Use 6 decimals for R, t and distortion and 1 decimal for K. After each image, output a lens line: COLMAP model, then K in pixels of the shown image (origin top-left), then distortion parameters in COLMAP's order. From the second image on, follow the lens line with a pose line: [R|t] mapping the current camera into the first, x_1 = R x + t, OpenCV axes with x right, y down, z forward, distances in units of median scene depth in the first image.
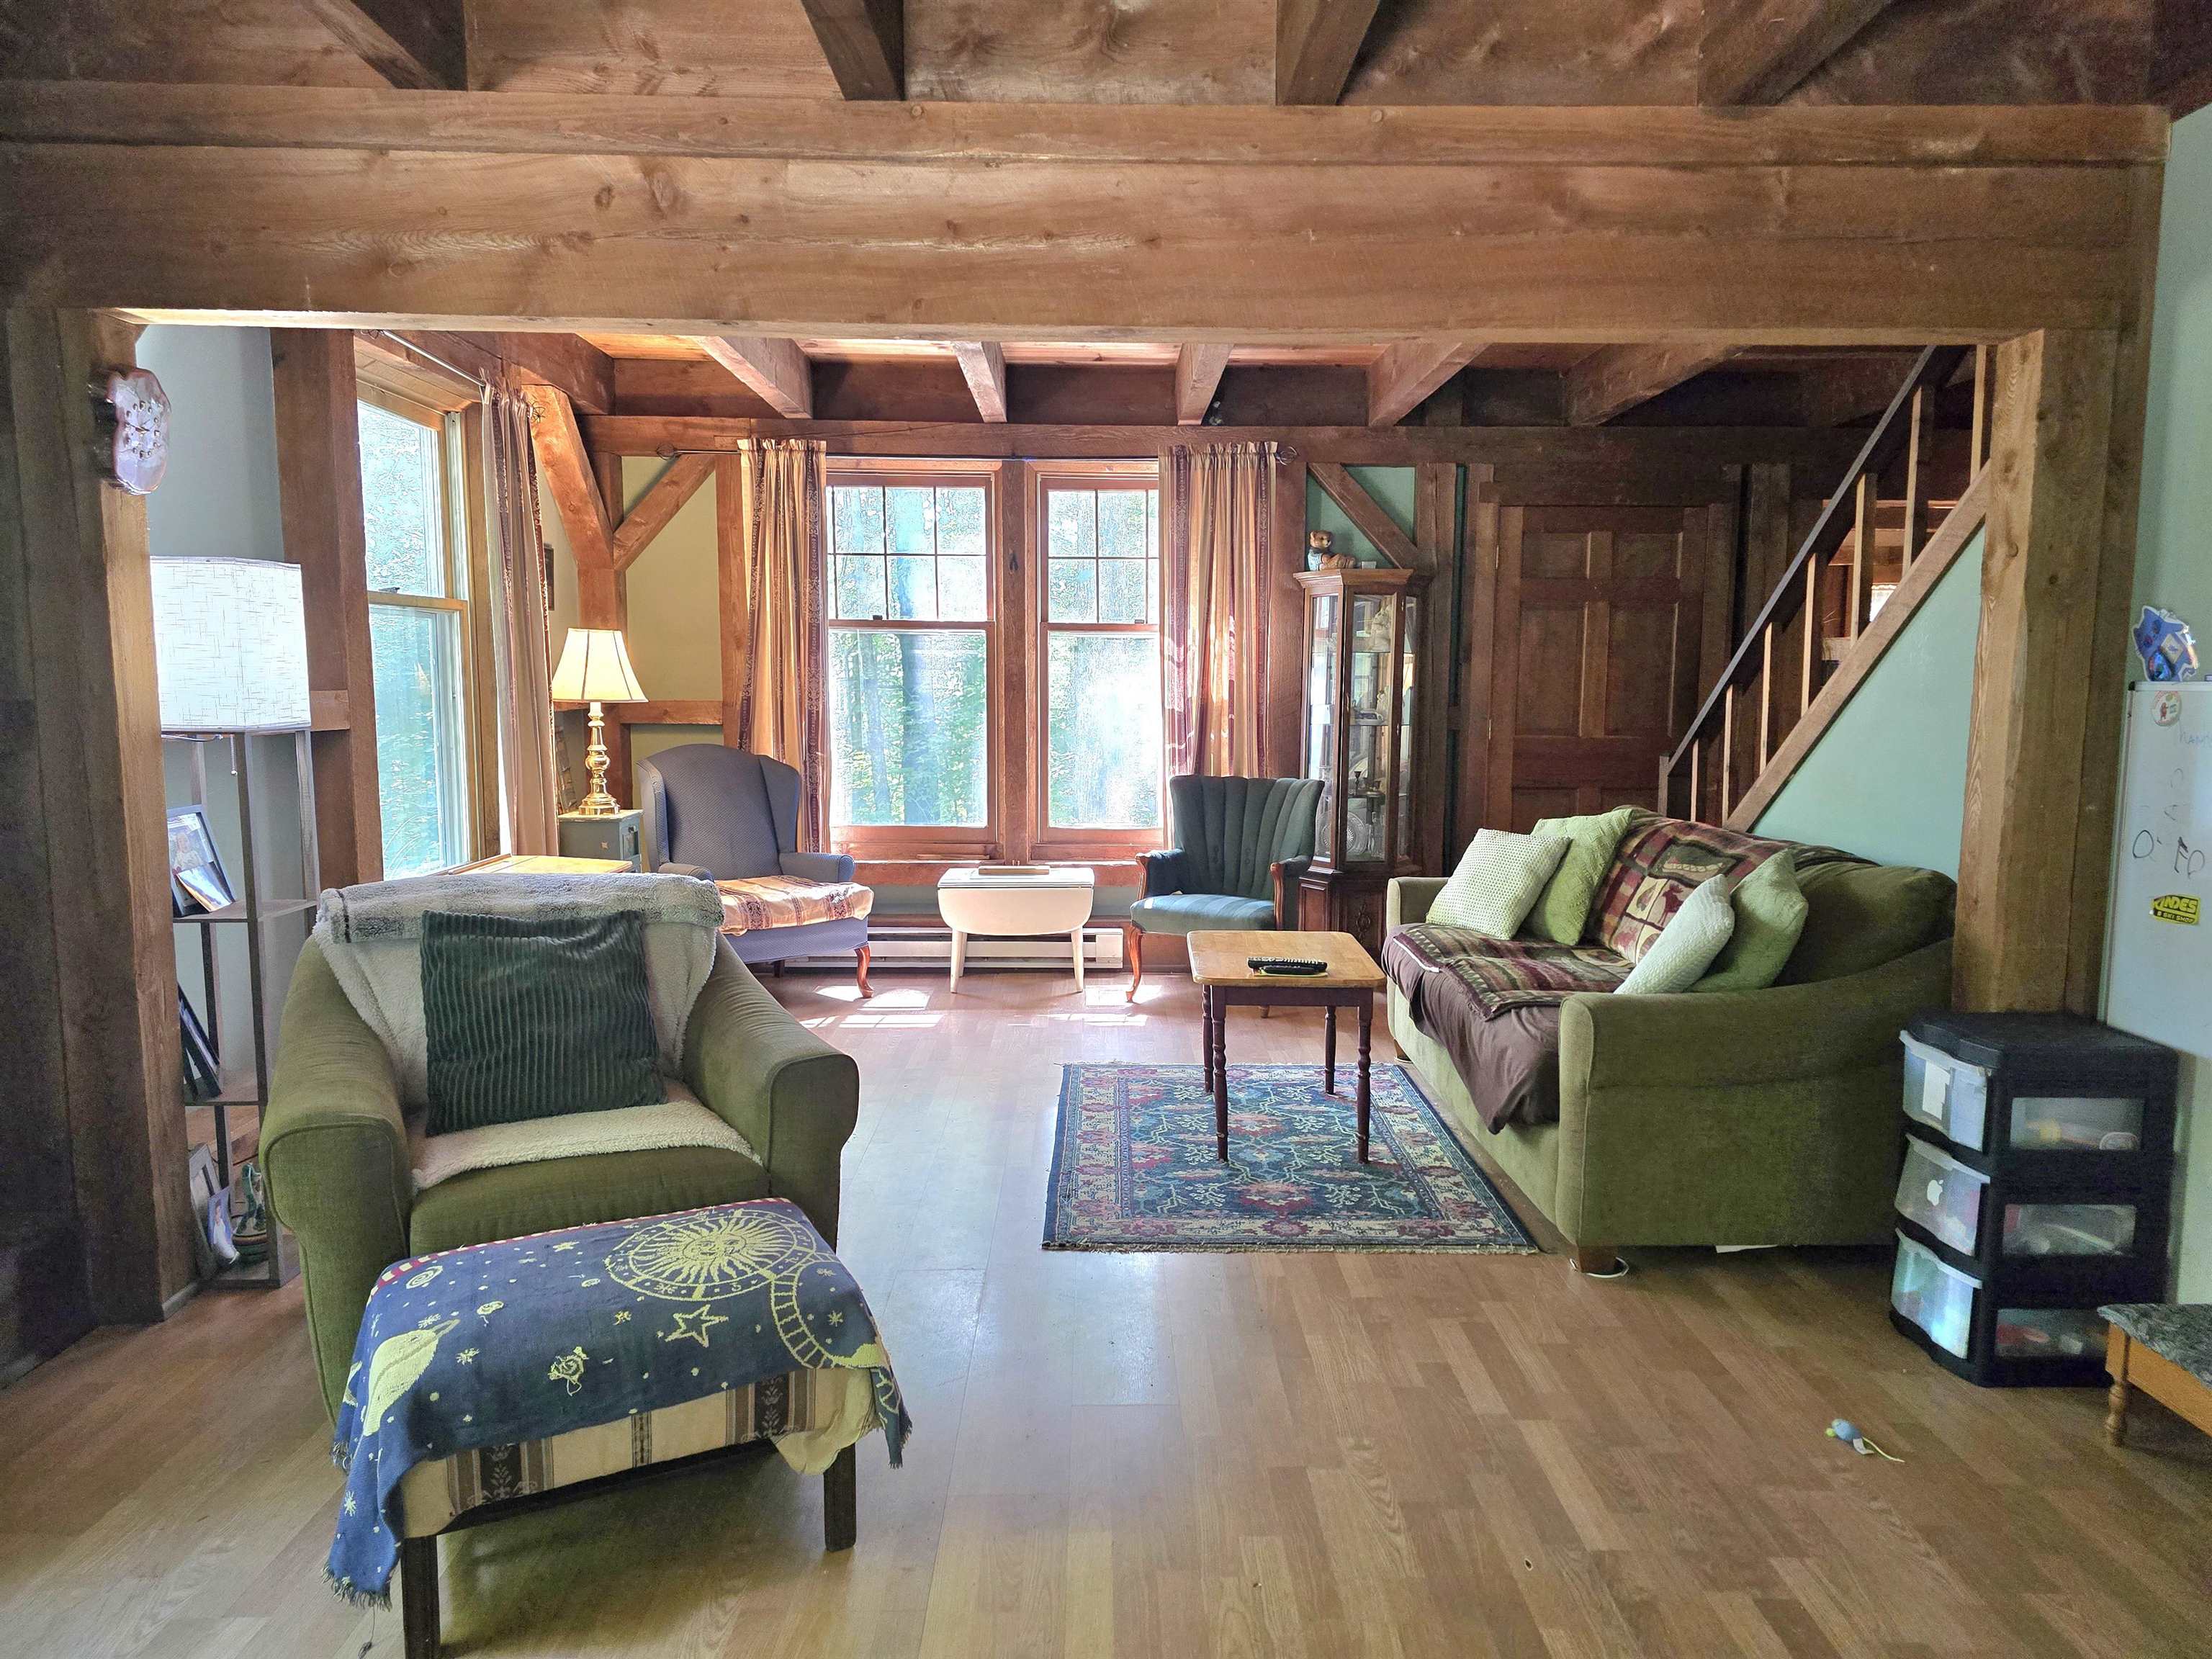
lens RADIAL K [[1475.7, 0, 1113.6], [0, 1475.7, 836.6], [0, 0, 1]] dist [0.037288, -0.016897]
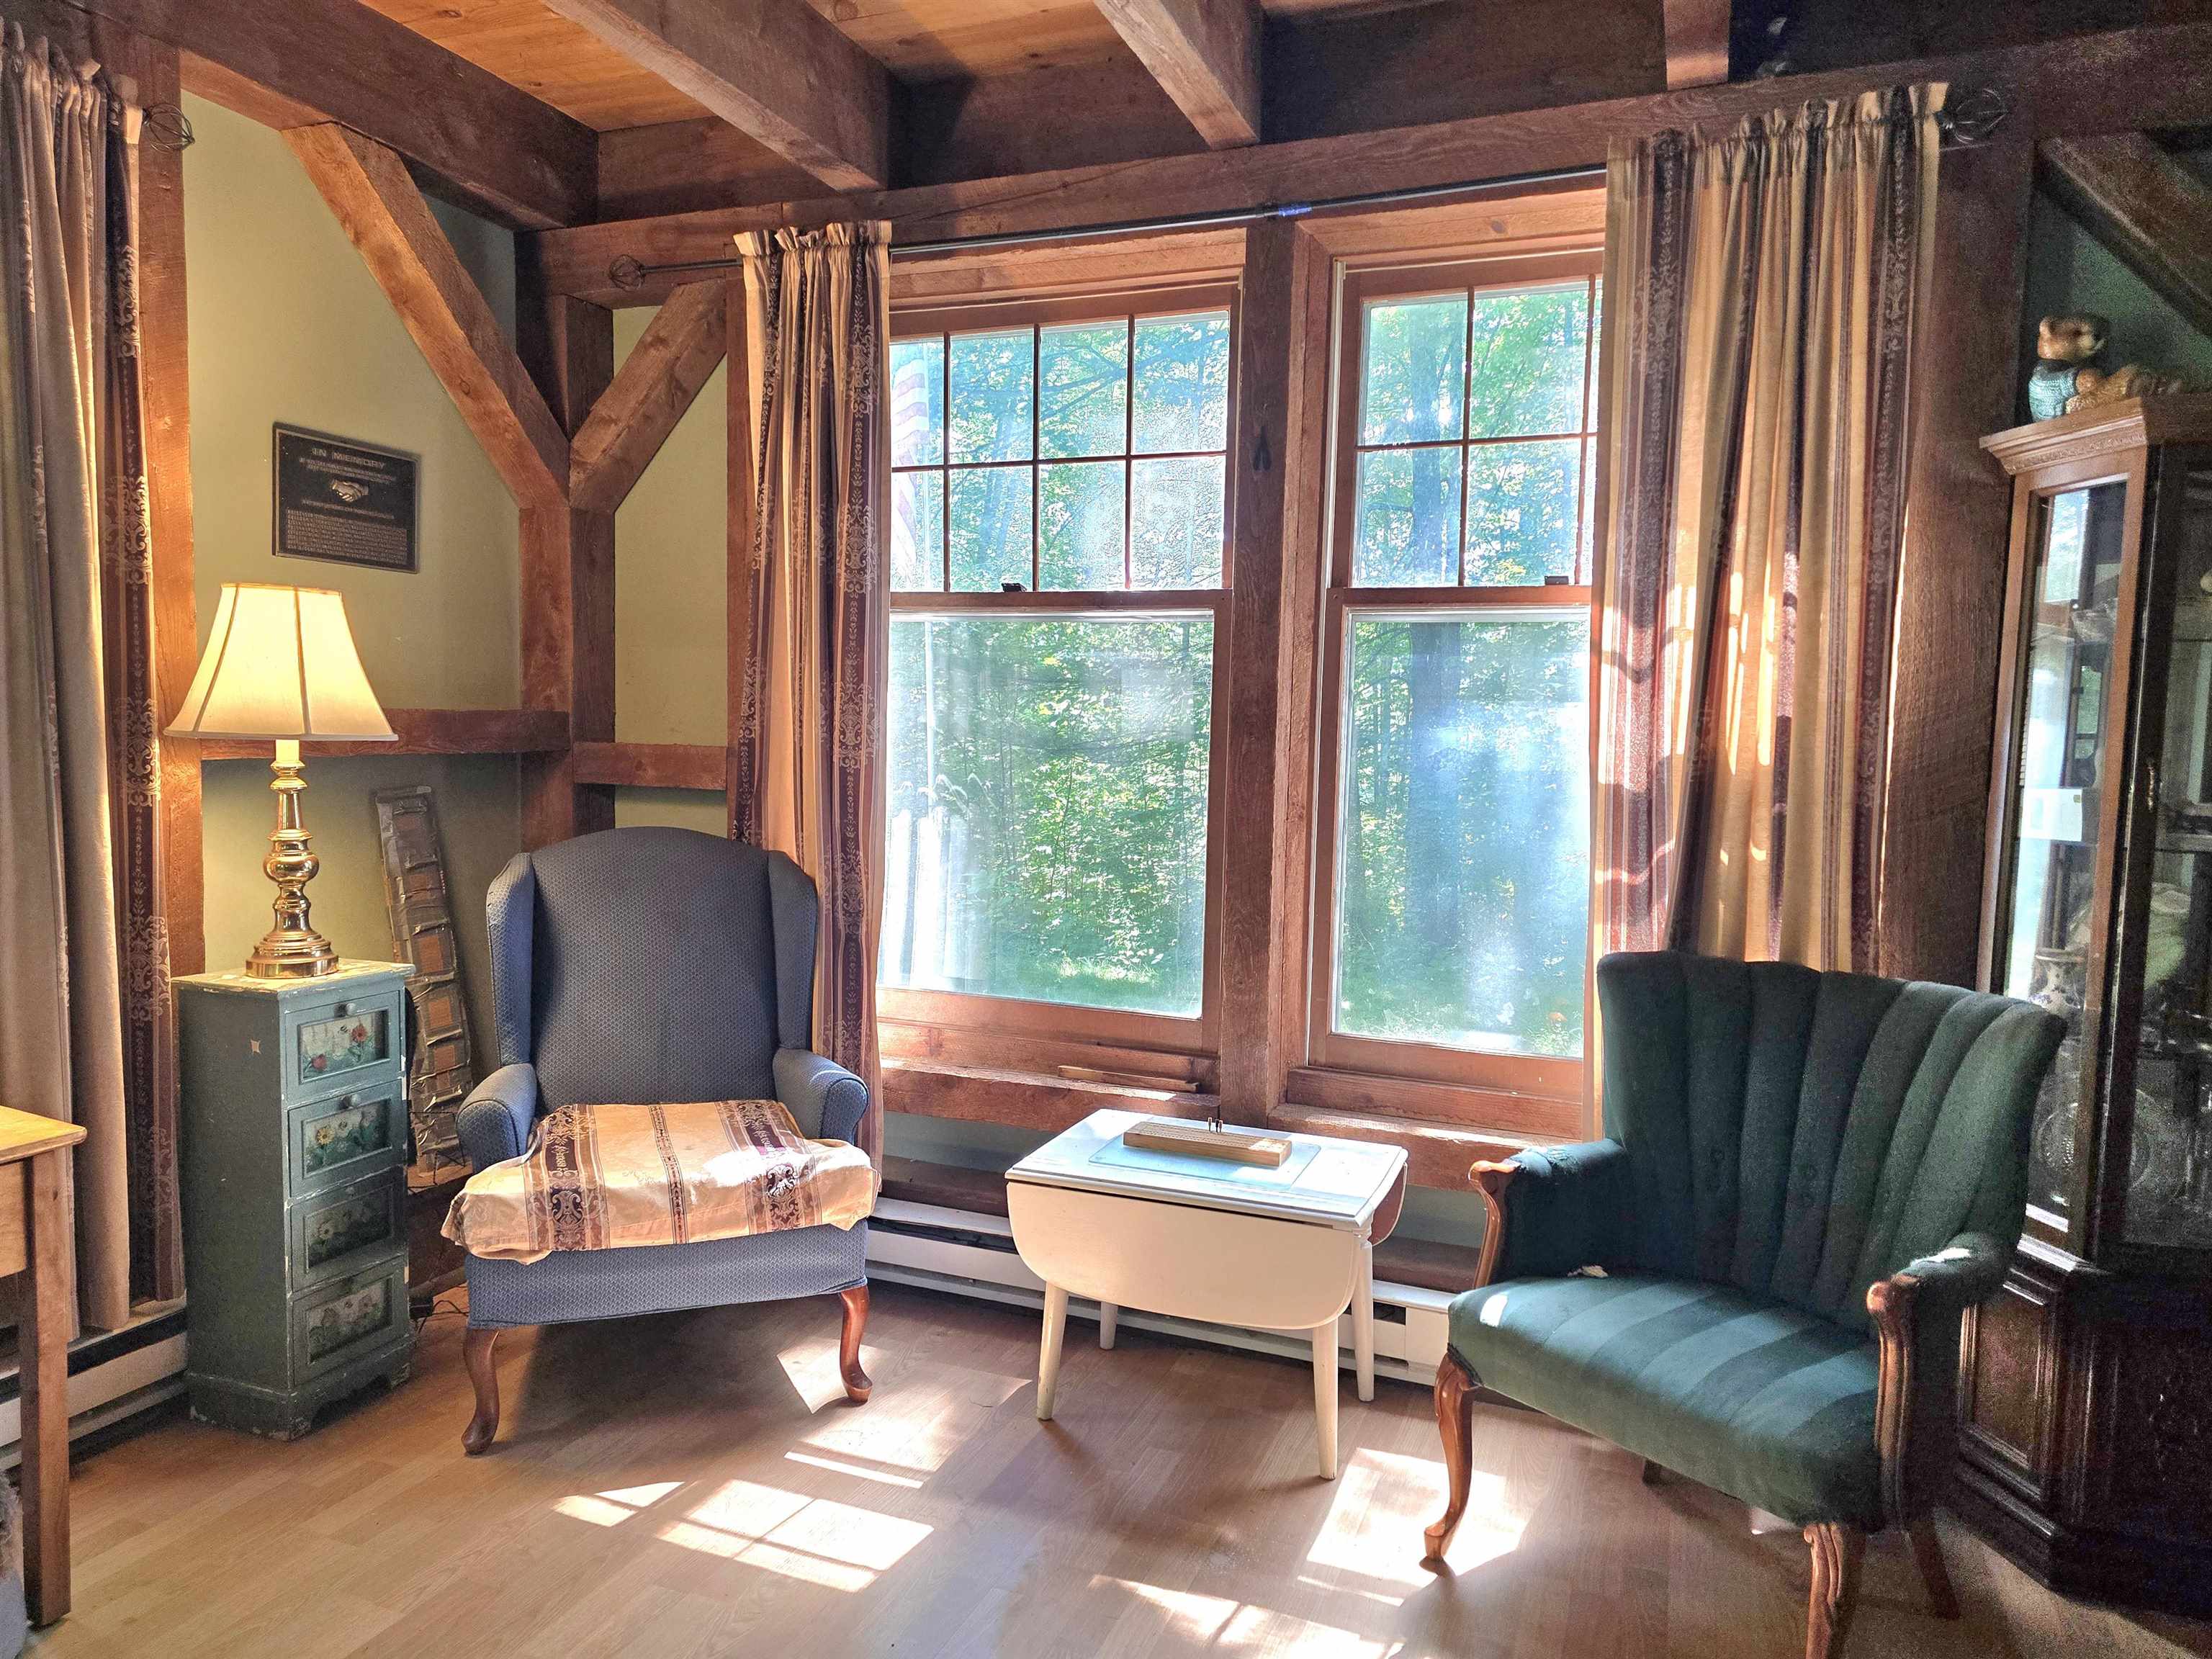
lens RADIAL K [[1475.7, 0, 1093.2], [0, 1475.7, 836.4], [0, 0, 1]] dist [0.037288, -0.016897]
pose [[0.922590, 0.043181, -0.383357, 0.063863], [-0.058671, 0.997862, -0.028799, -0.052258], [0.381293, 0.049061, 0.923151, 0.569848]]
